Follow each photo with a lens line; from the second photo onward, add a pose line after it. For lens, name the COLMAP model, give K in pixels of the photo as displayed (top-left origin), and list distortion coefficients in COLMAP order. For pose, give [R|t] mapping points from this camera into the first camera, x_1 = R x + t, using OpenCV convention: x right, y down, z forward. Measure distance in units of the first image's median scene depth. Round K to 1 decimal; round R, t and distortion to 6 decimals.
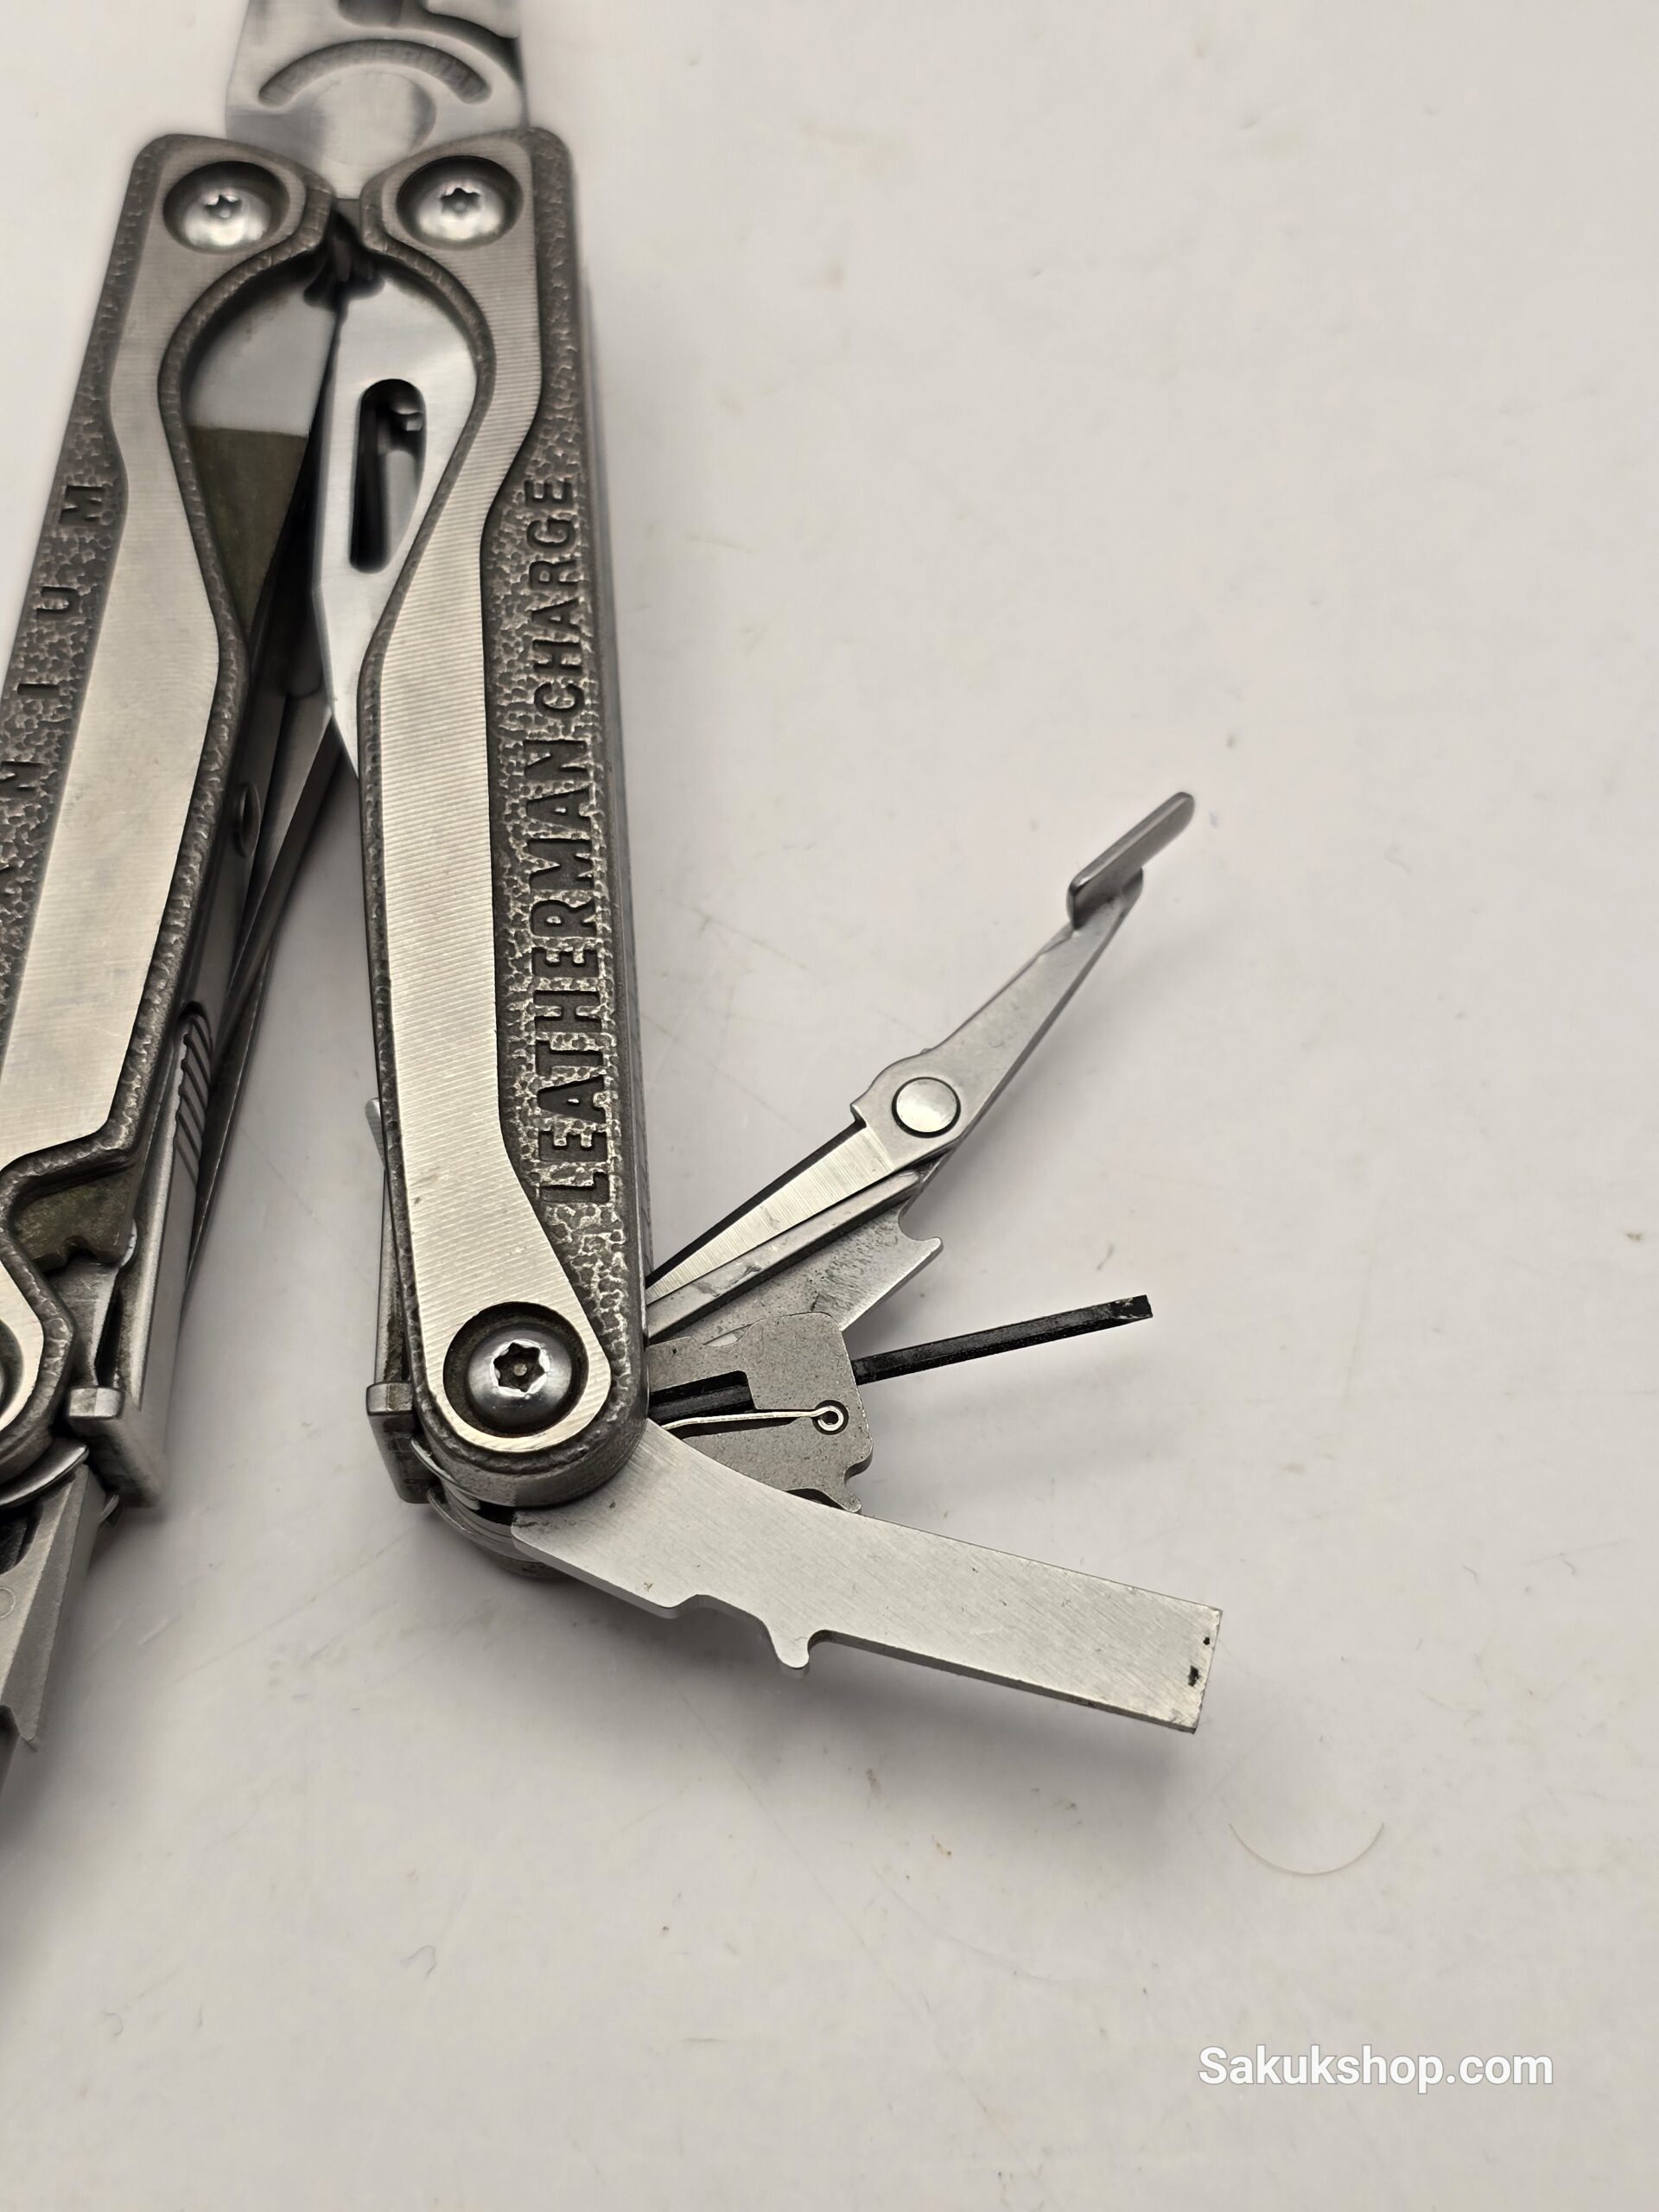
lens RADIAL K [[2540.4, 0, 875.8], [0, 2540.4, 1099.4], [0, 0, 1]] dist [0.158318, -0.456798]
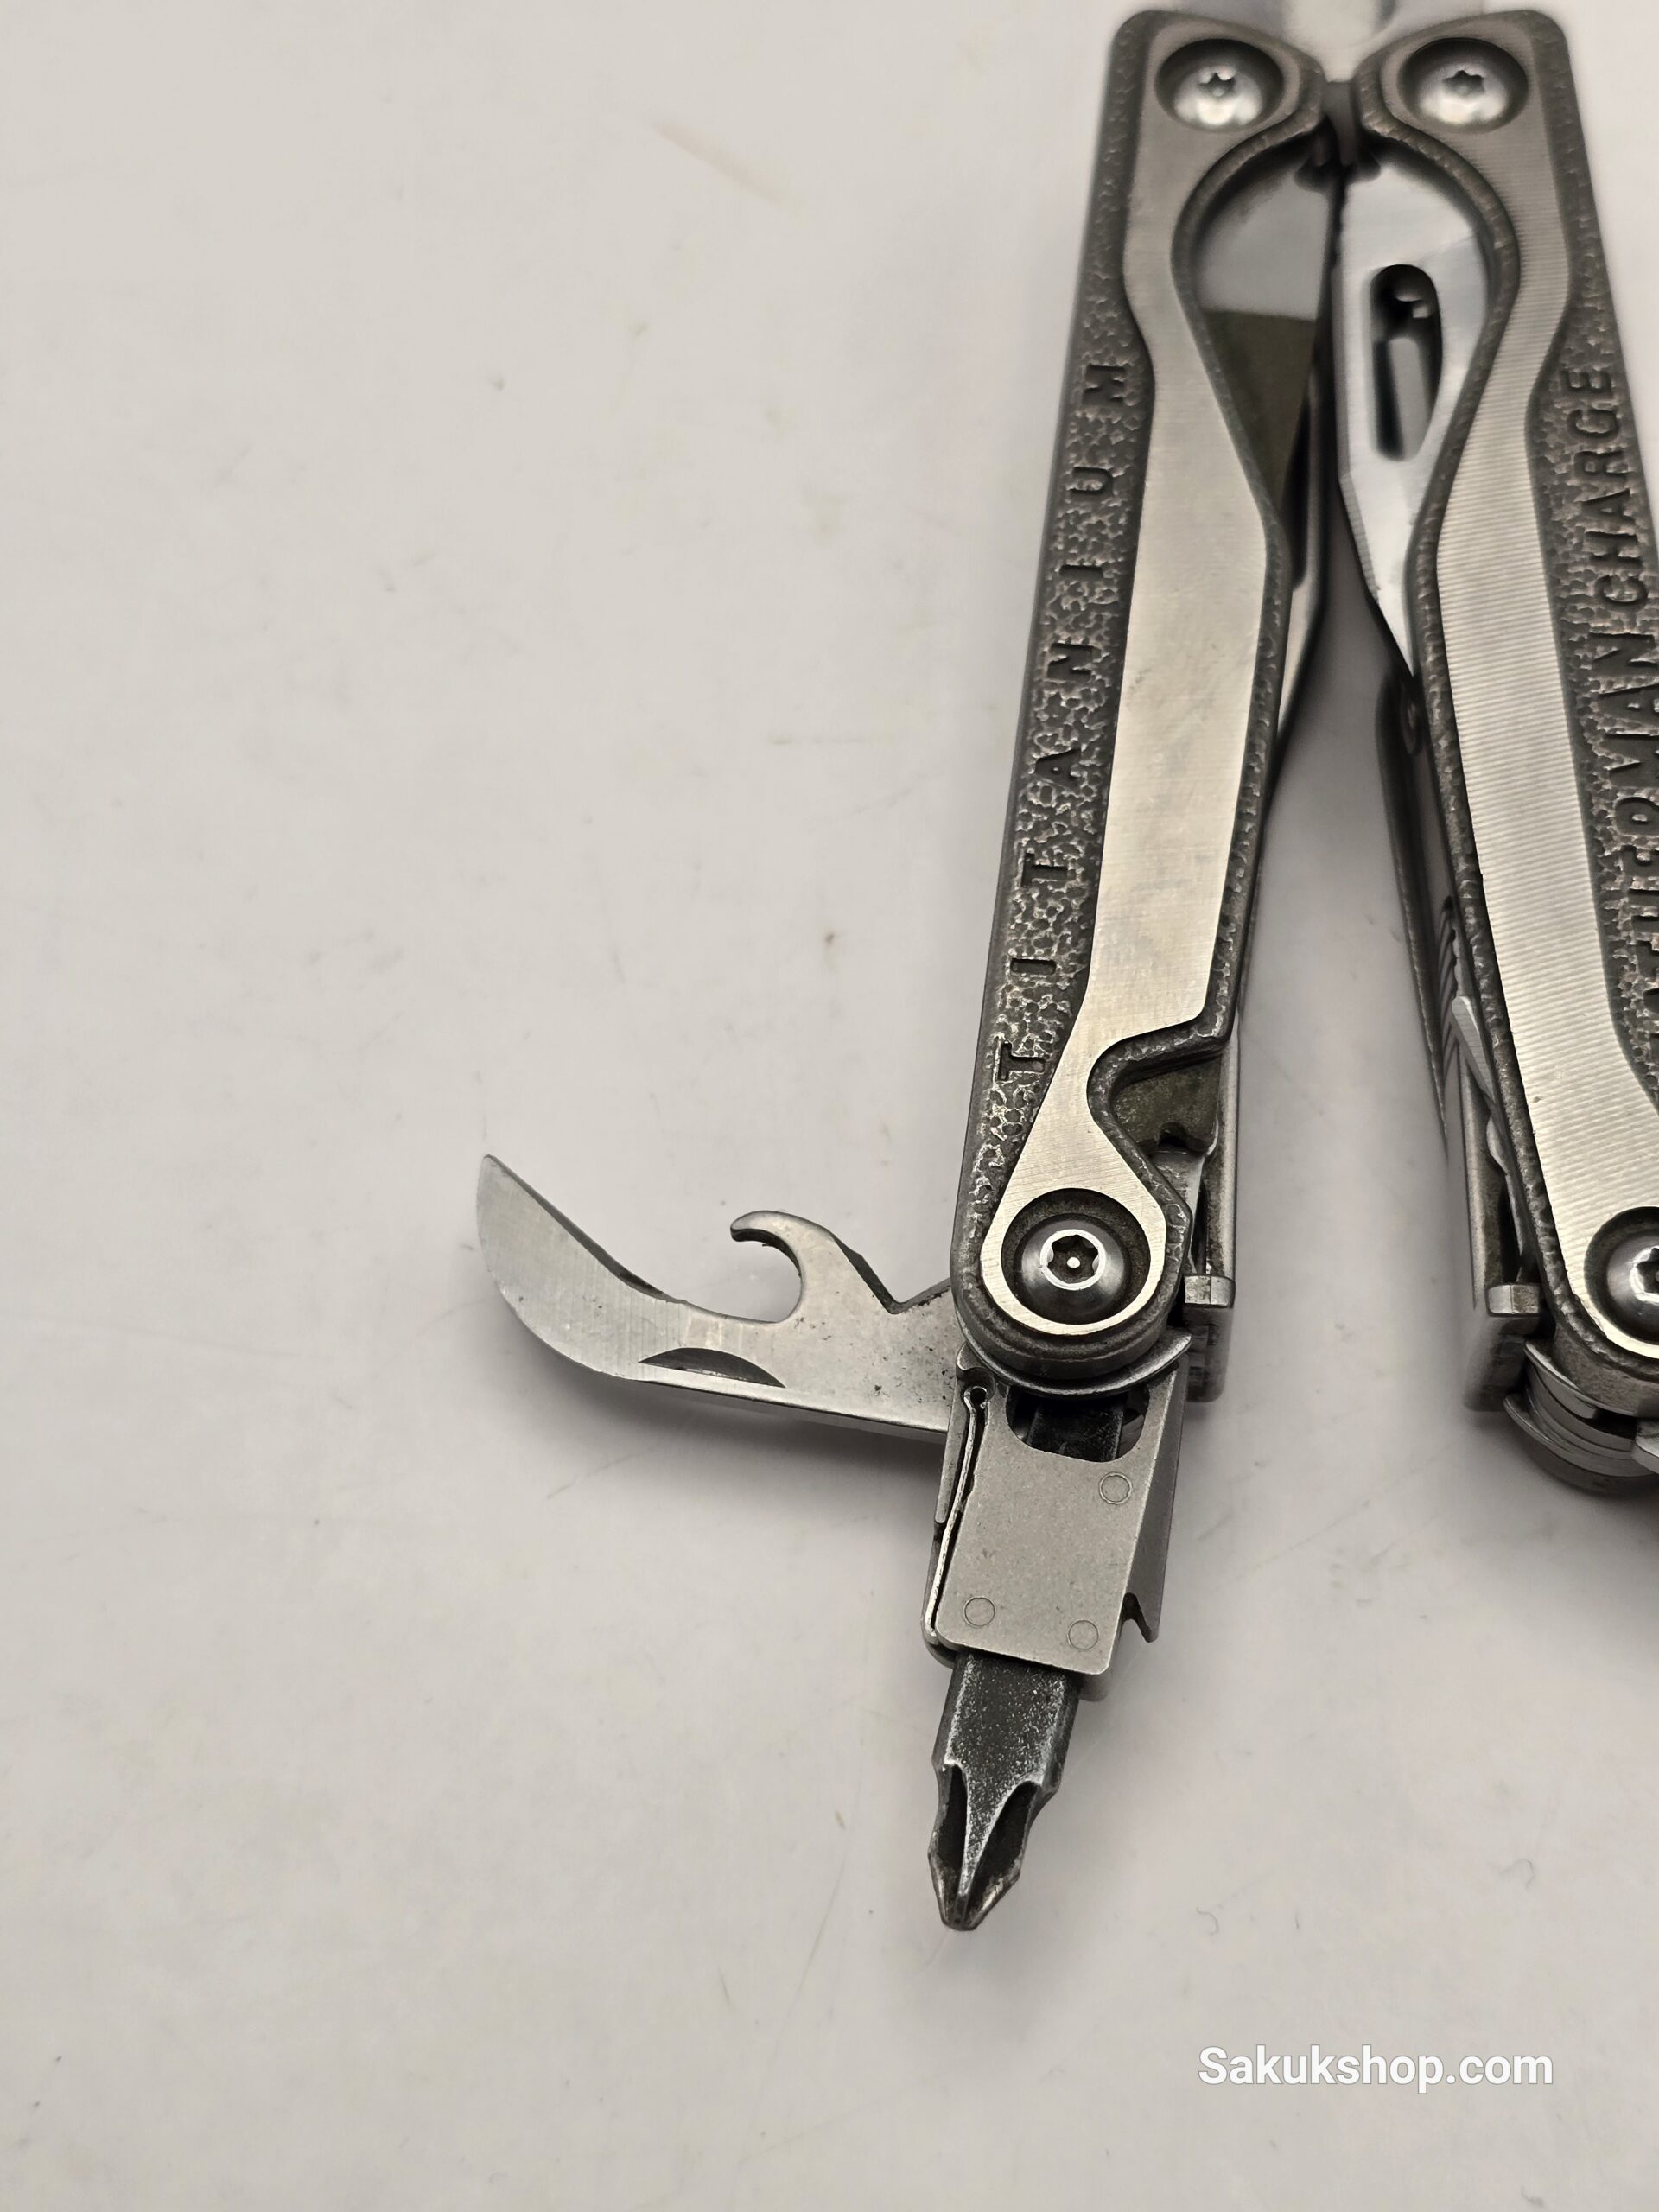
lens RADIAL K [[2540.4, 0, 875.8], [0, 2540.4, 1099.4], [0, 0, 1]] dist [0.158318, -0.456798]
pose [[0.999177, 0.036681, -0.017323, -0.388947], [-0.036470, 0.999258, 0.012363, 0.034404], [0.017764, -0.011721, 0.999774, 0.017273]]
